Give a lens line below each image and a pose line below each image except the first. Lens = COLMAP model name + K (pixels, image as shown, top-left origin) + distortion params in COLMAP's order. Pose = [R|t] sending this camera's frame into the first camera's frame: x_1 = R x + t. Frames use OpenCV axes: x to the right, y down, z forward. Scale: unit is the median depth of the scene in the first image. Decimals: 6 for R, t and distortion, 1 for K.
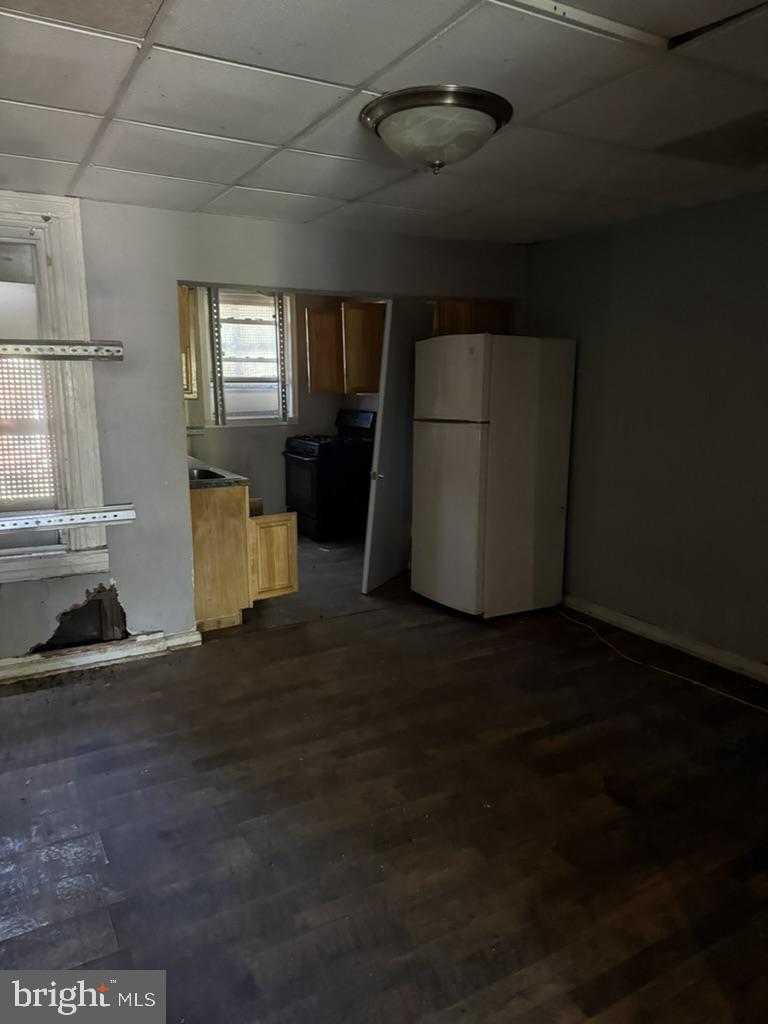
lens RADIAL K [[735.1, 0, 388.9], [0, 735.1, 513.4], [0, 0, 1]] dist [0.028550, -0.003682]
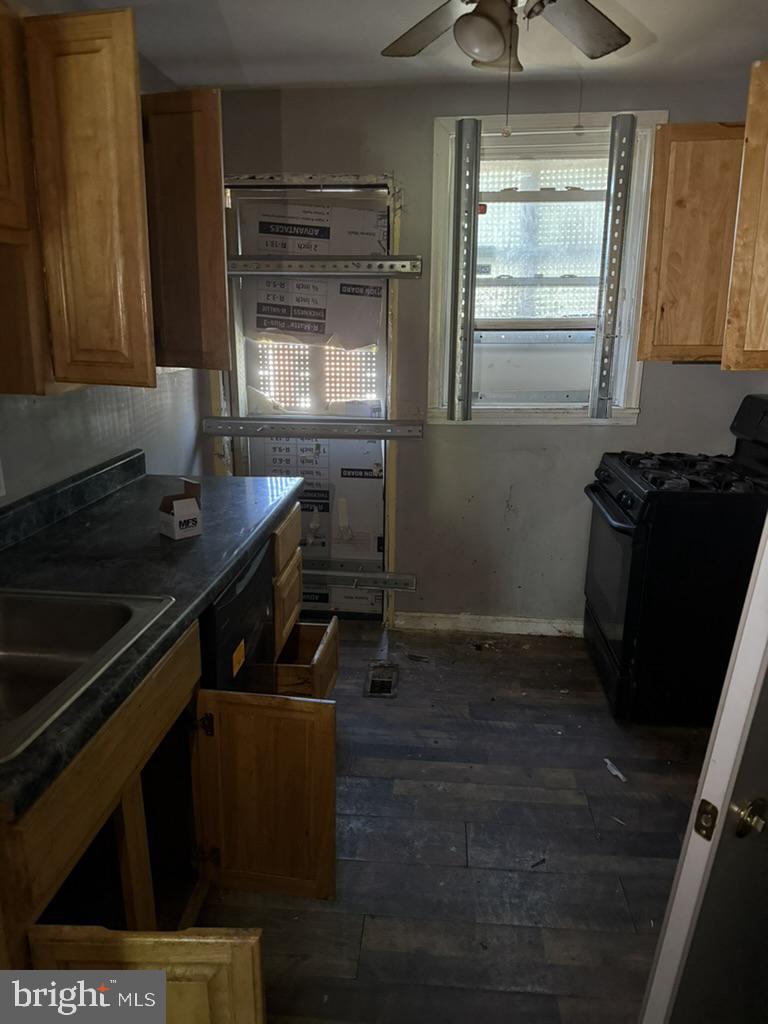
lens RADIAL K [[735.1, 0, 383.7], [0, 735.1, 514.0], [0, 0, 1]] dist [0.028550, -0.003682]
pose [[0.826299, 0.149297, -0.543085, 0.004808], [-0.098425, 0.987667, 0.121761, -0.113747], [0.554566, -0.047158, 0.830803, 0.568652]]
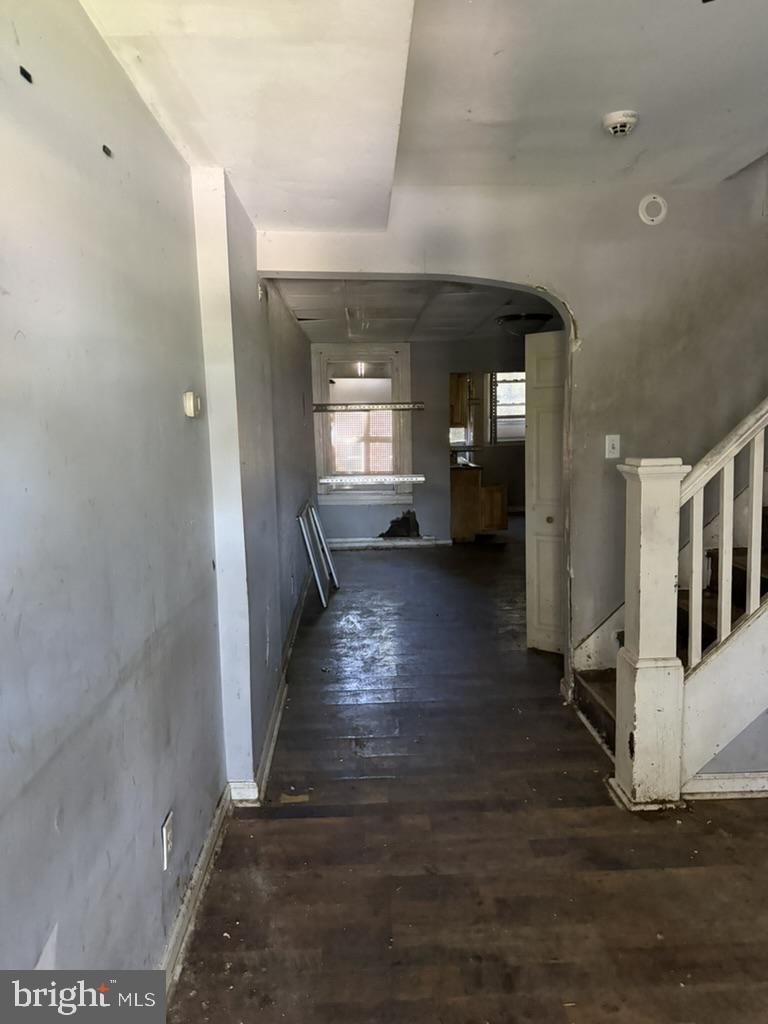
lens RADIAL K [[735.1, 0, 385.1], [0, 735.1, 511.2], [0, 0, 1]] dist [0.028550, -0.003682]
pose [[0.888563, 0.046276, -0.456414, 0.318108], [-0.069213, 0.997034, -0.033657, 0.102212], [0.453503, 0.061497, 0.889131, -0.571687]]
